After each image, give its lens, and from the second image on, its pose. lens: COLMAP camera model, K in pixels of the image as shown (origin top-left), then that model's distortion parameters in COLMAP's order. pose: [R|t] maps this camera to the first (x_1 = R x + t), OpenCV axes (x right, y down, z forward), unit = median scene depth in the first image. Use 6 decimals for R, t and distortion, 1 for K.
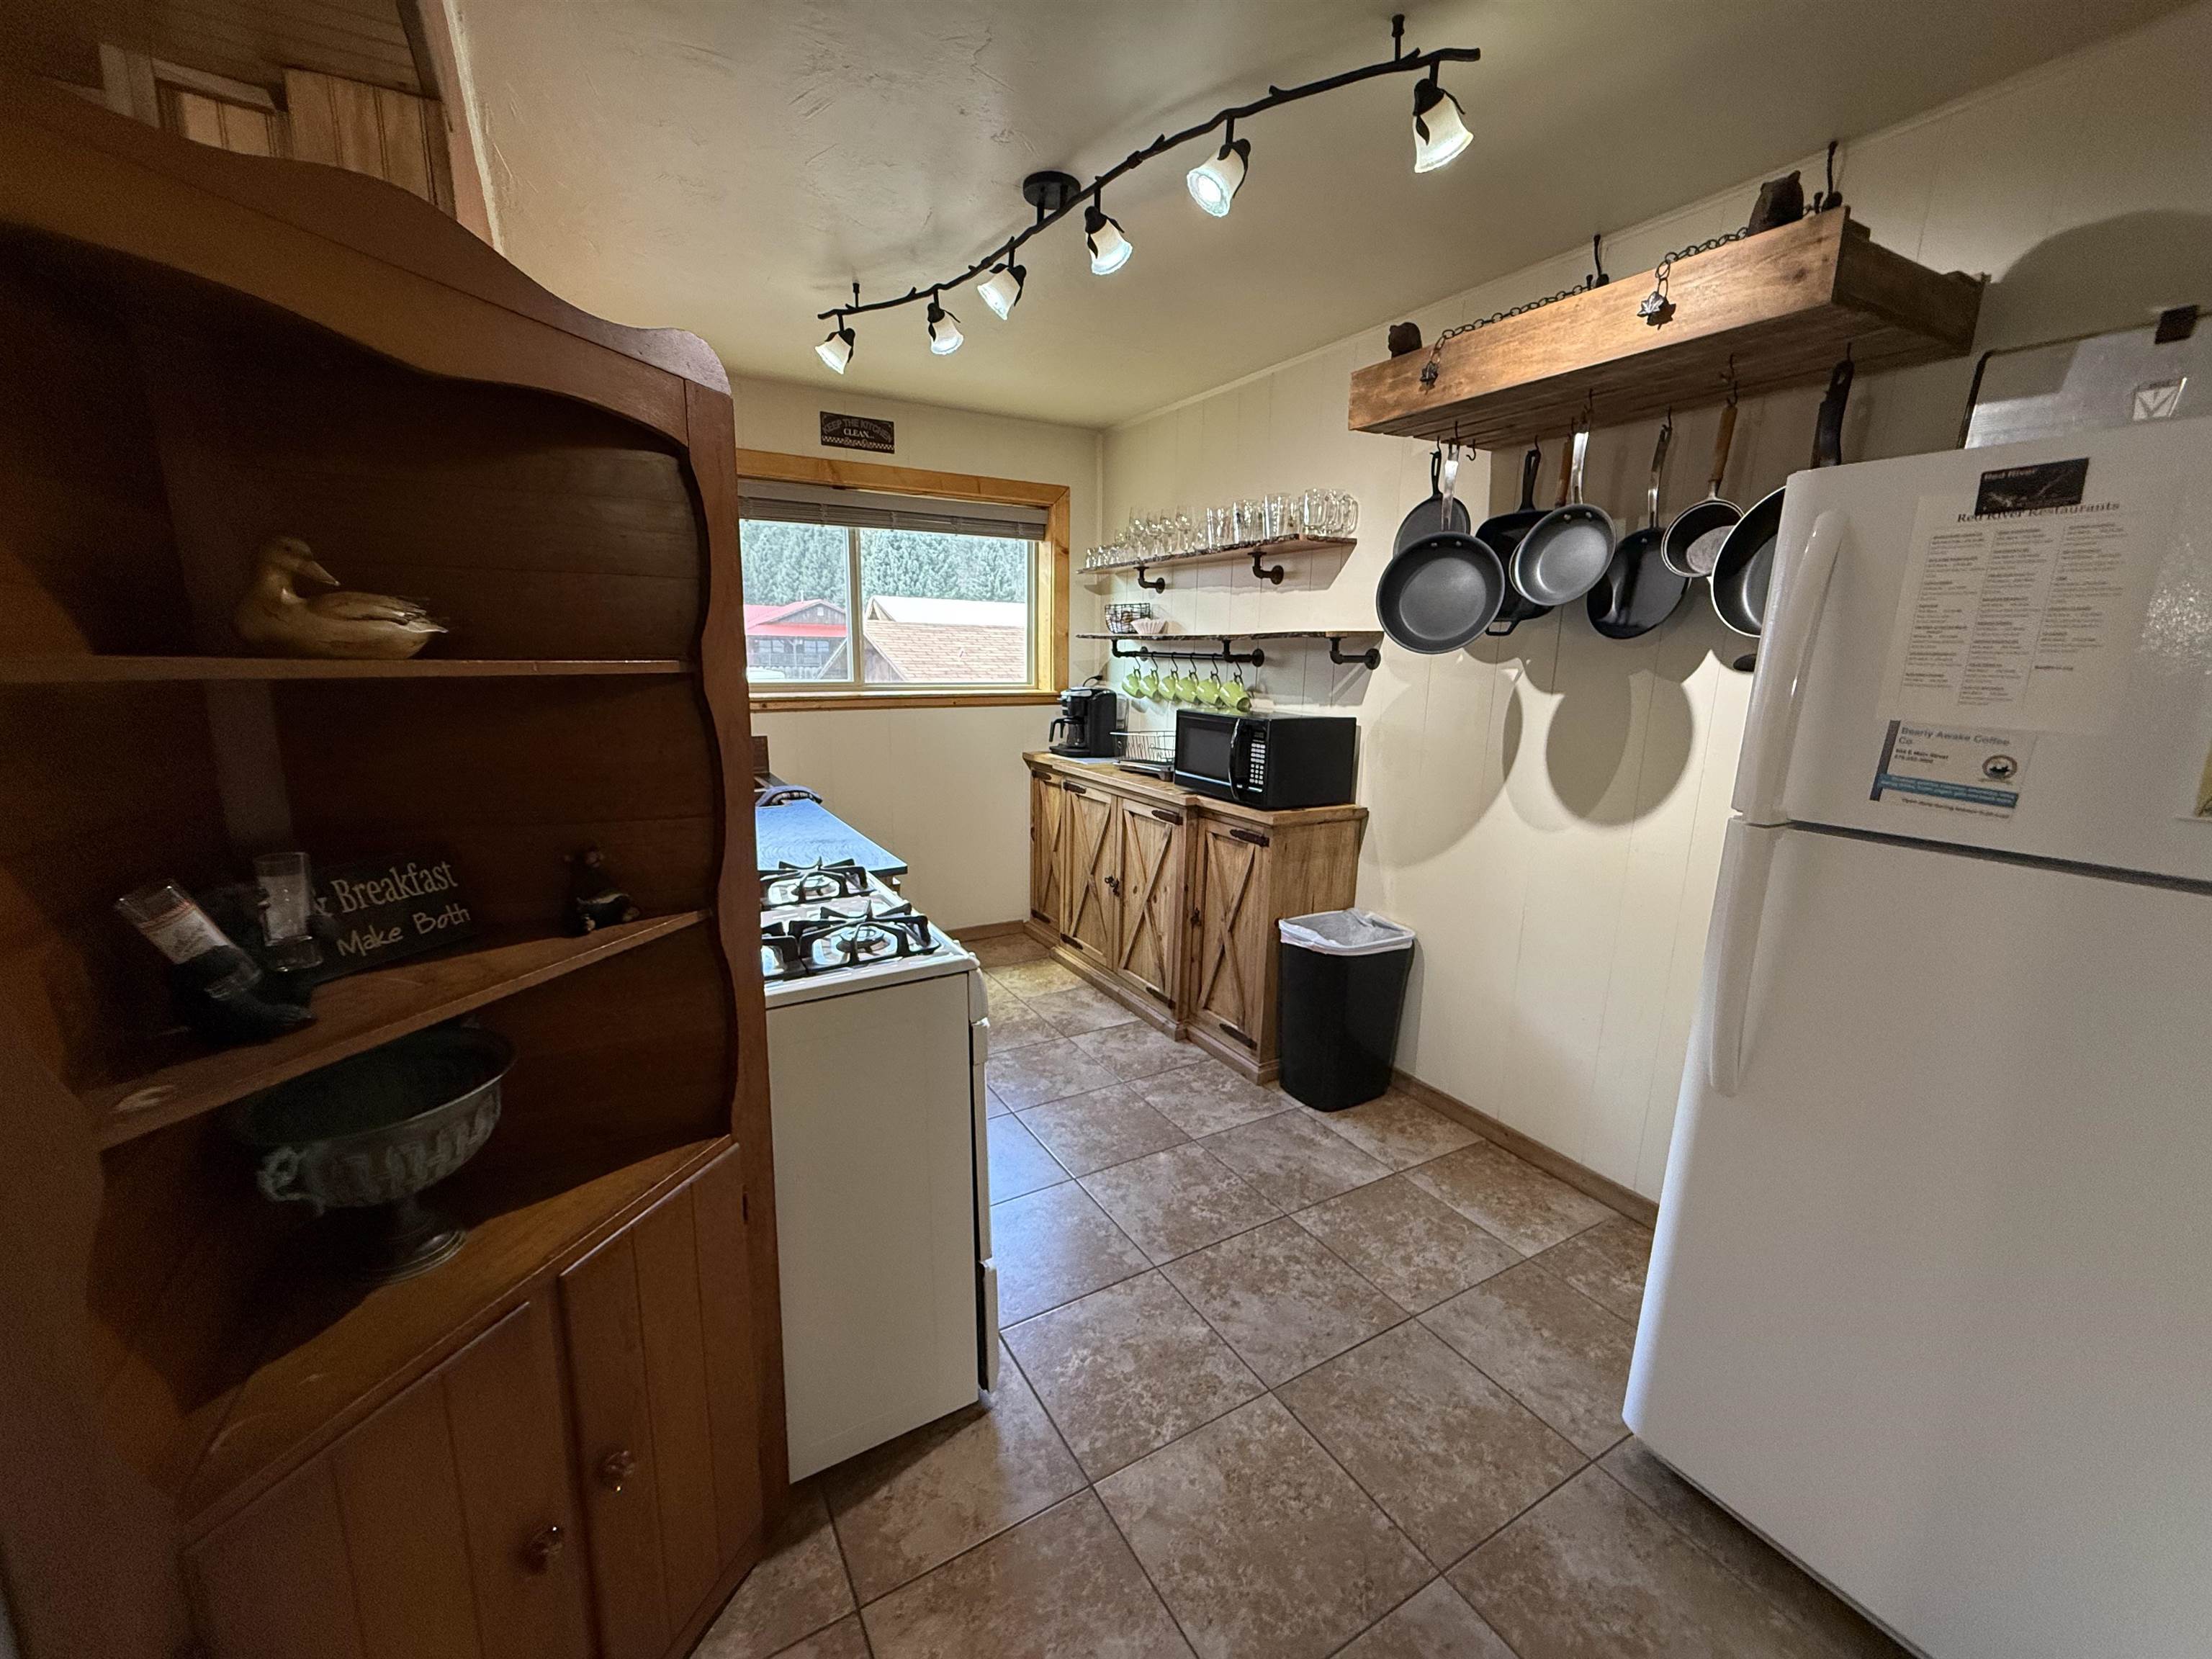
lens RADIAL K [[881.9, 0, 1100.1], [0, 881.9, 829.3], [0, 0, 1]] dist [0.001259, -0.000703]
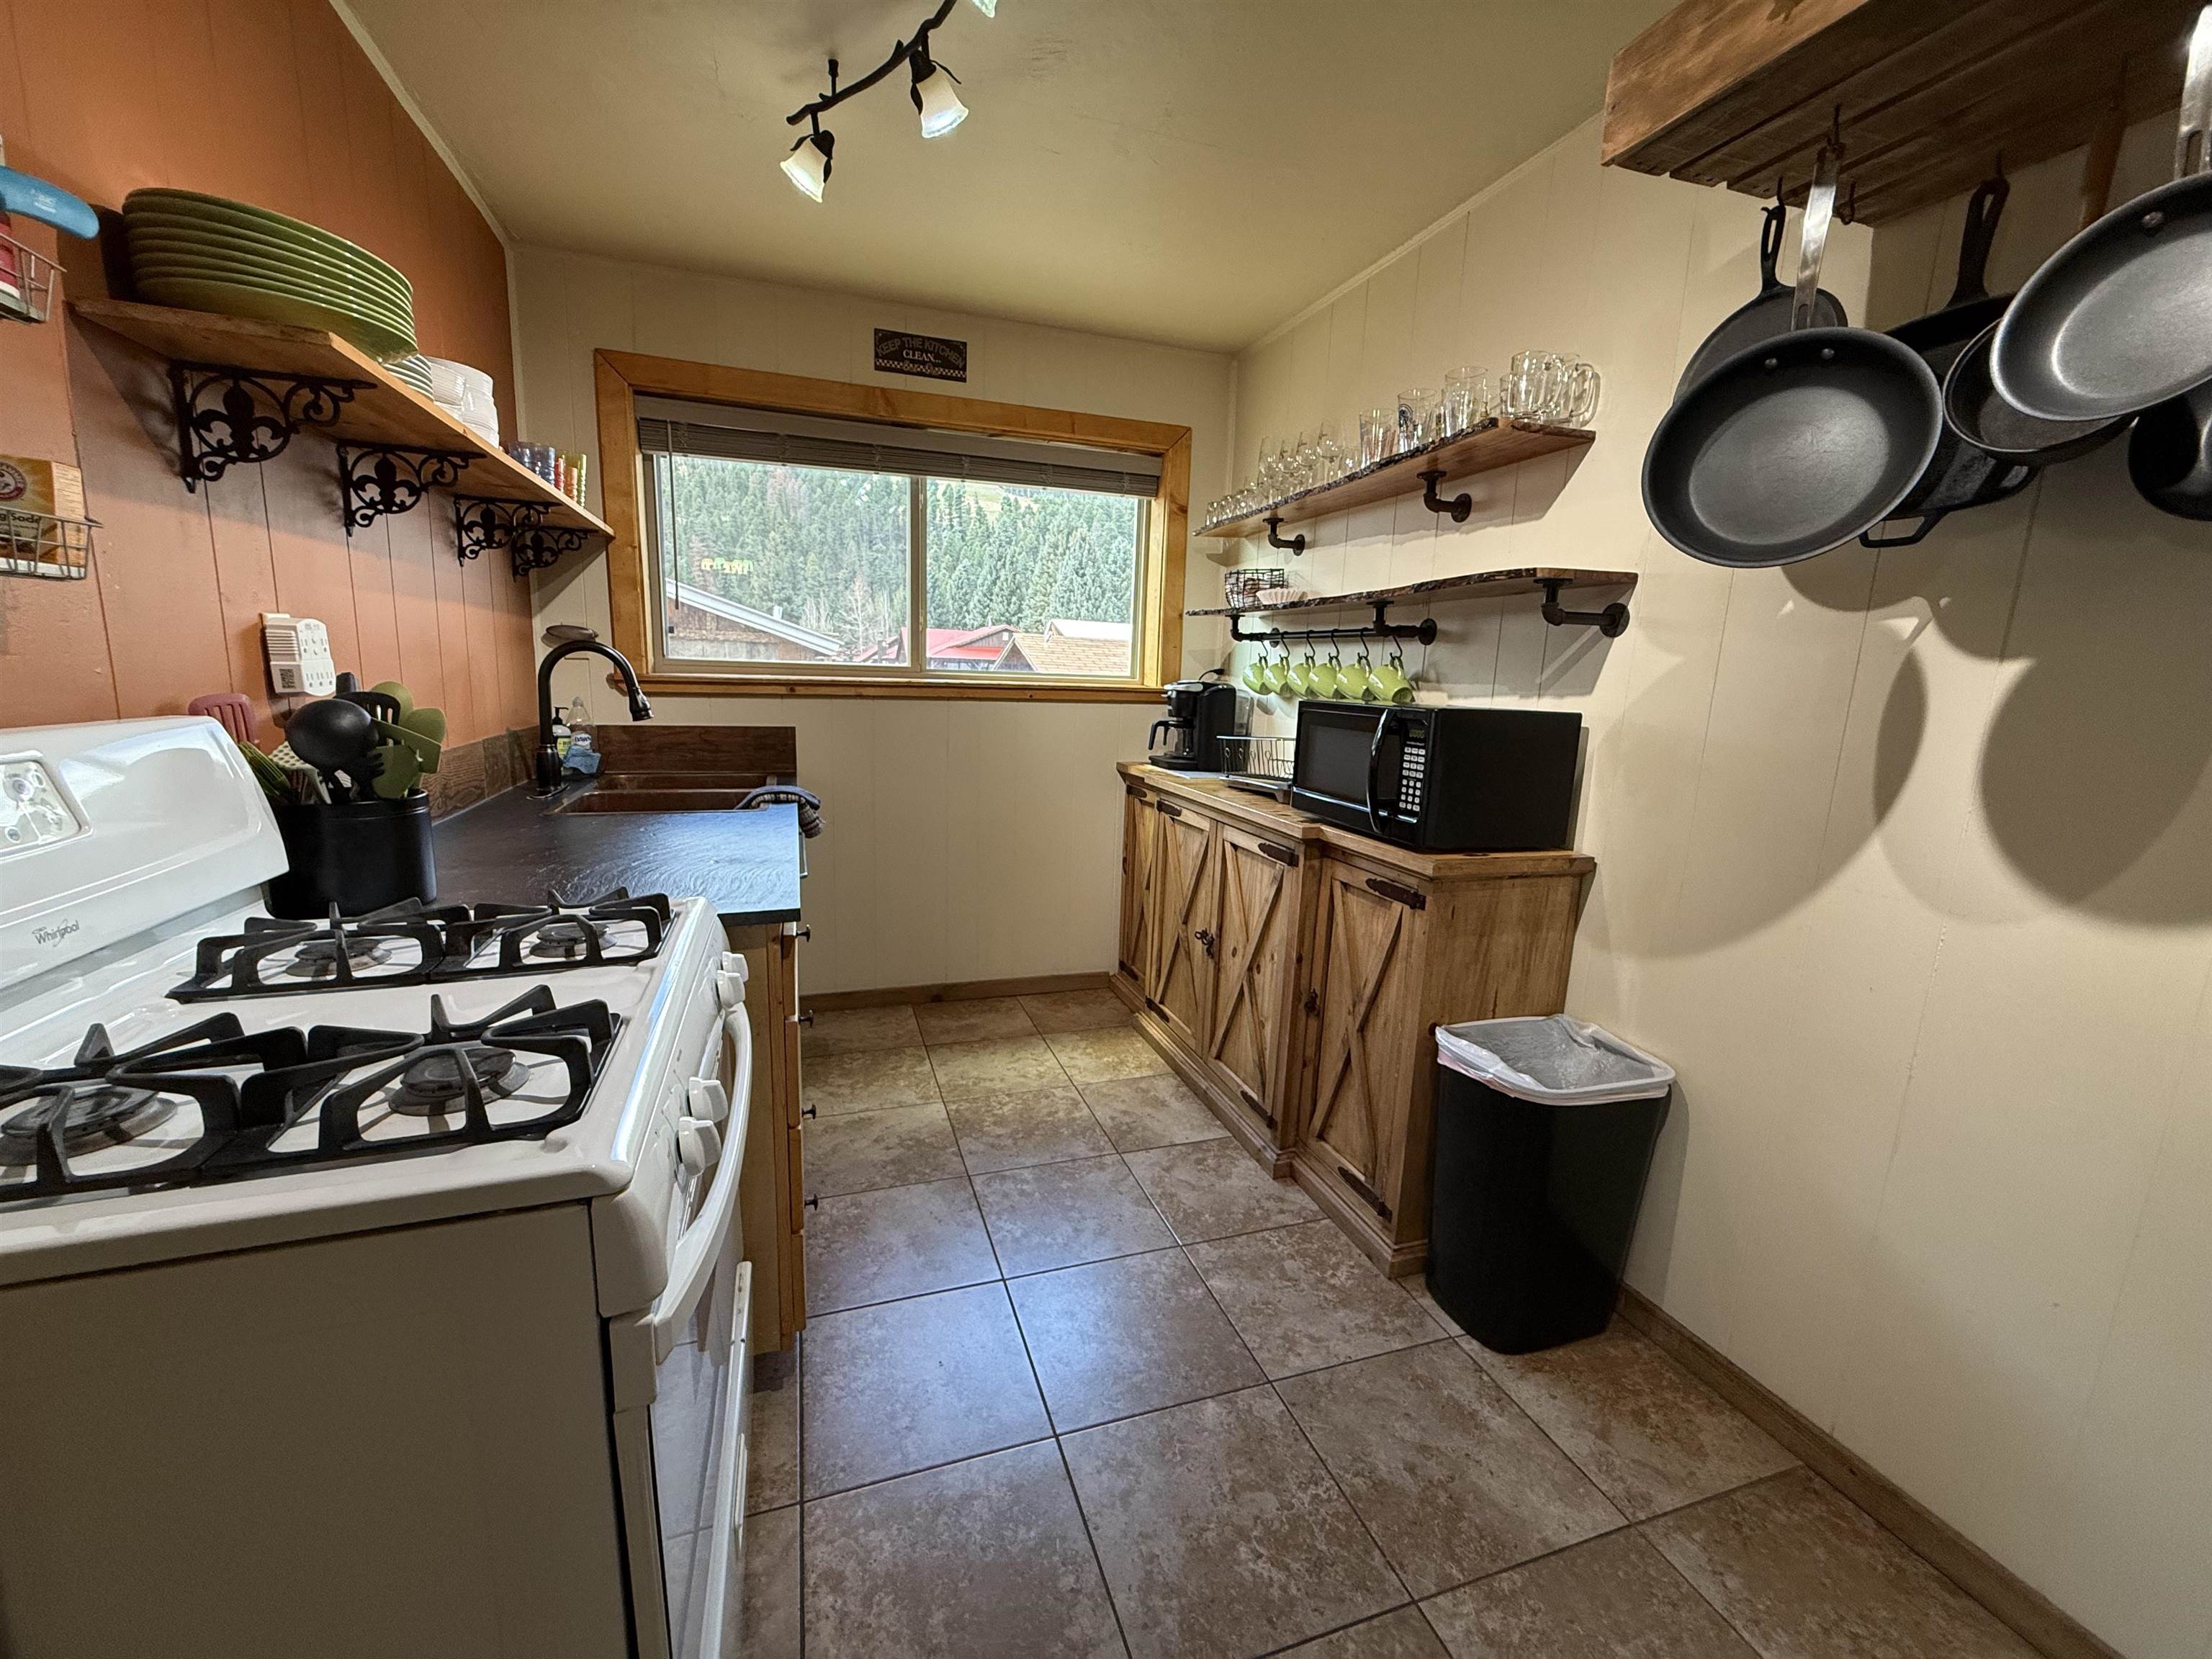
lens RADIAL K [[881.9, 0, 1100.1], [0, 881.9, 829.3], [0, 0, 1]] dist [0.001259, -0.000703]
pose [[0.979874, 0.051775, -0.192784, 0.074855], [-0.057738, 0.998008, -0.025436, -0.007728], [0.191083, 0.036055, 0.980911, 0.302303]]
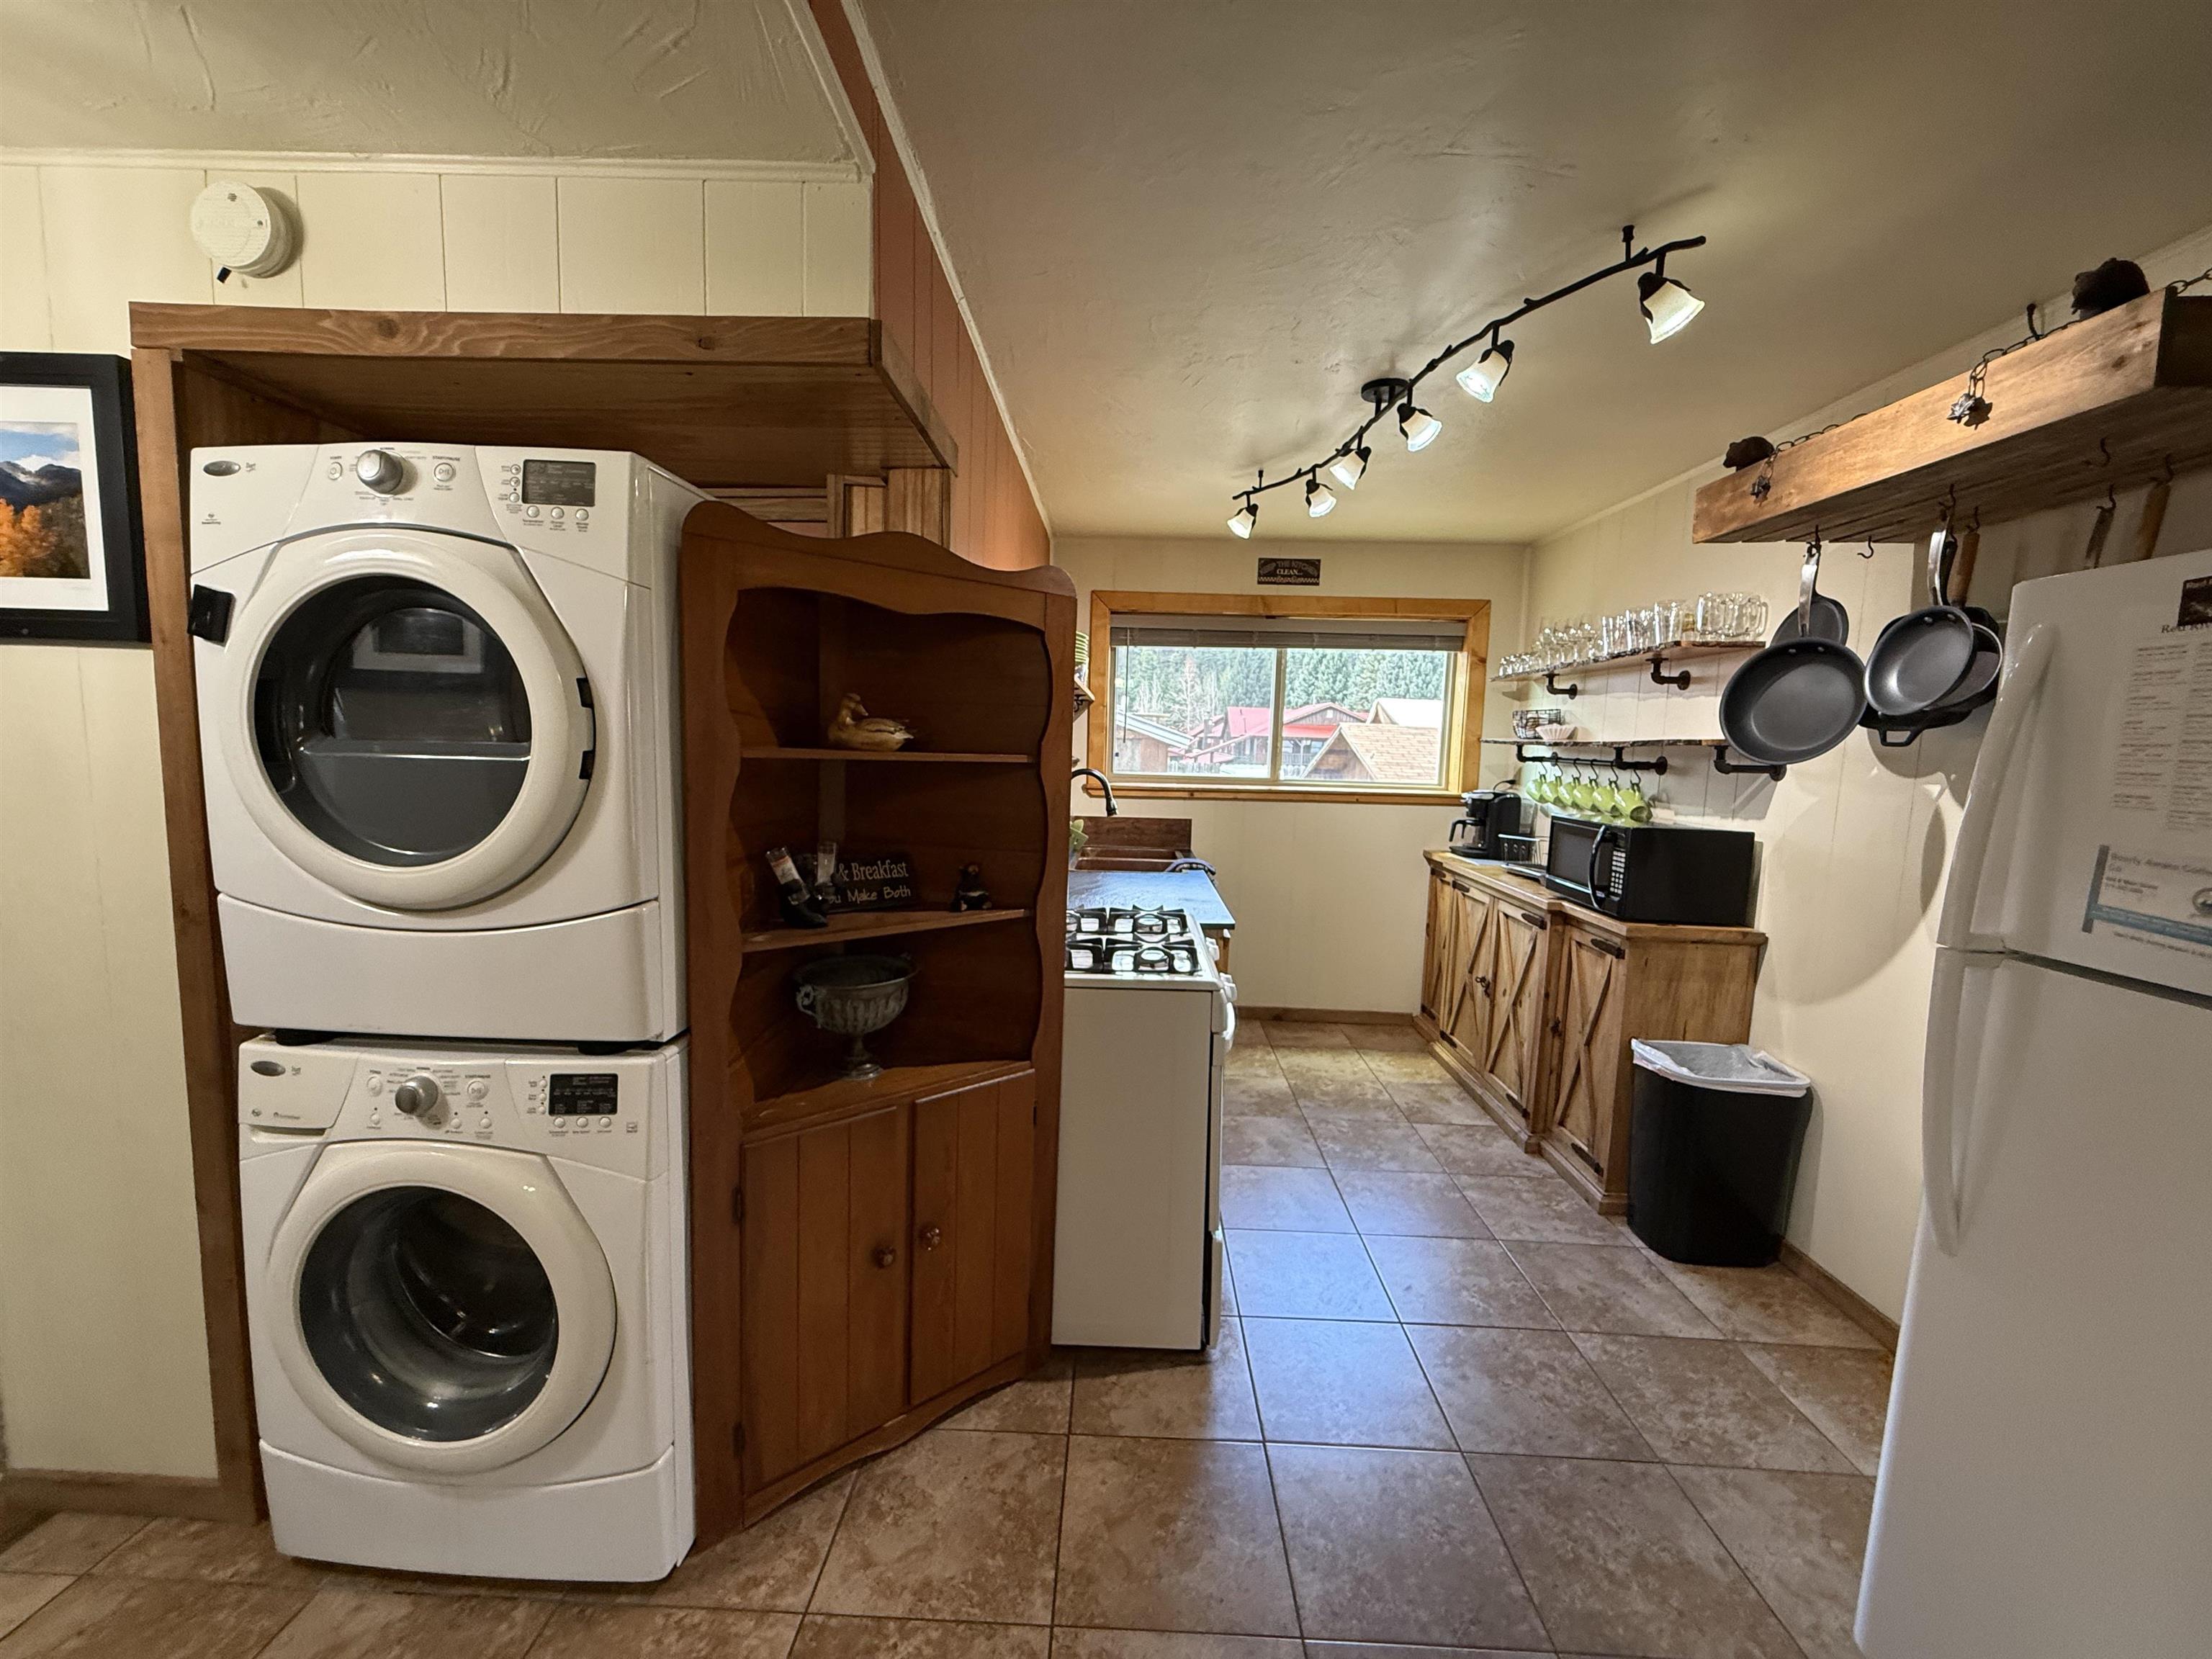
lens RADIAL K [[881.9, 0, 1100.1], [0, 881.9, 829.3], [0, 0, 1]] dist [0.001259, -0.000703]
pose [[0.848839, 0.063084, -0.524875, 0.184355], [-0.121161, 0.989642, -0.077002, 0.020781], [0.514580, 0.128957, 0.847689, -0.113395]]
